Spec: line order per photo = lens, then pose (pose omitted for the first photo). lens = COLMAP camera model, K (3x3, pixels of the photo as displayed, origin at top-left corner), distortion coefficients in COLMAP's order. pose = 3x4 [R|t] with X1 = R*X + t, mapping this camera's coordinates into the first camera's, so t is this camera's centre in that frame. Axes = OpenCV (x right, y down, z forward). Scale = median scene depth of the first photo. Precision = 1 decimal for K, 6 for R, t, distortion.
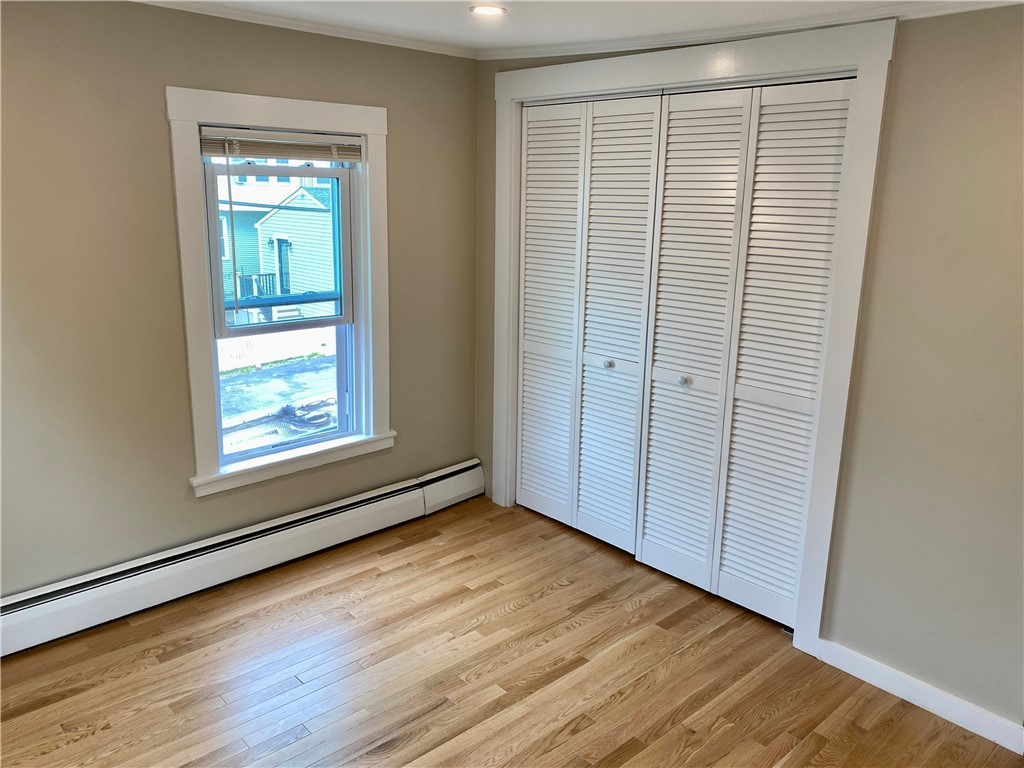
lens RADIAL K [[780.3, 0, 510.2], [0, 780.3, 379.4], [0, 0, 1]] dist [0.052121, -0.059759]
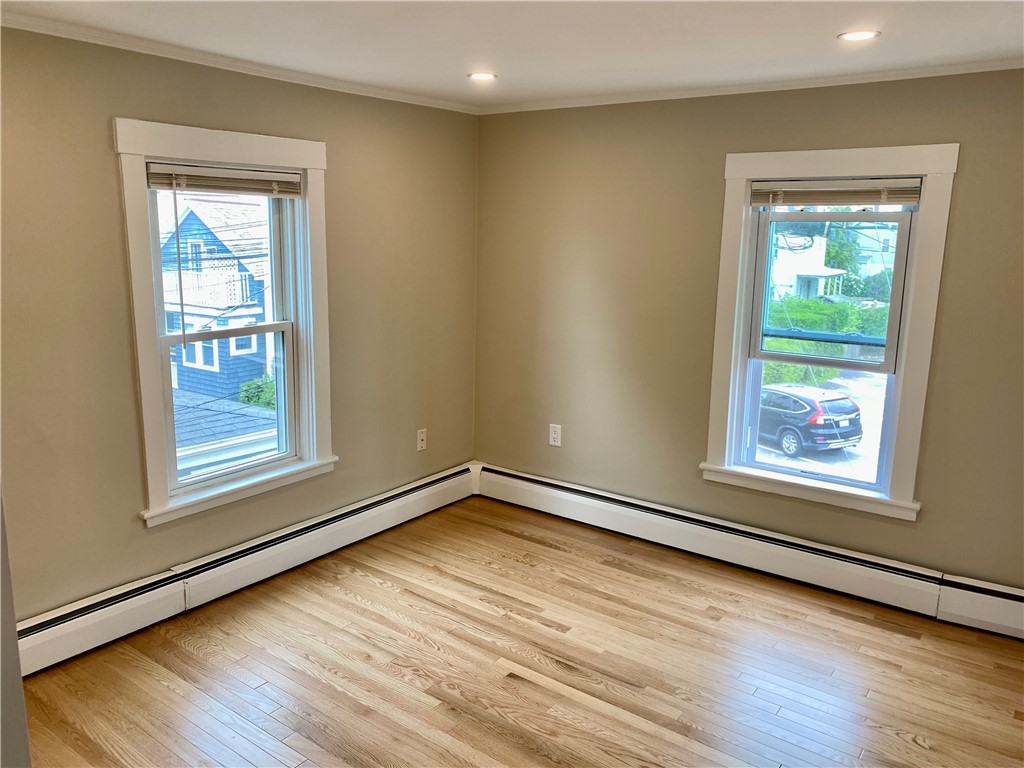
lens RADIAL K [[776.2, 0, 512.9], [0, 776.2, 378.8], [0, 0, 1]] dist [0.004512, 0.011205]
pose [[0.196857, 0.170602, -0.965475, 0.654443], [-0.251174, 0.960656, 0.118537, -0.066287], [0.947712, 0.219168, 0.231963, 0.374688]]
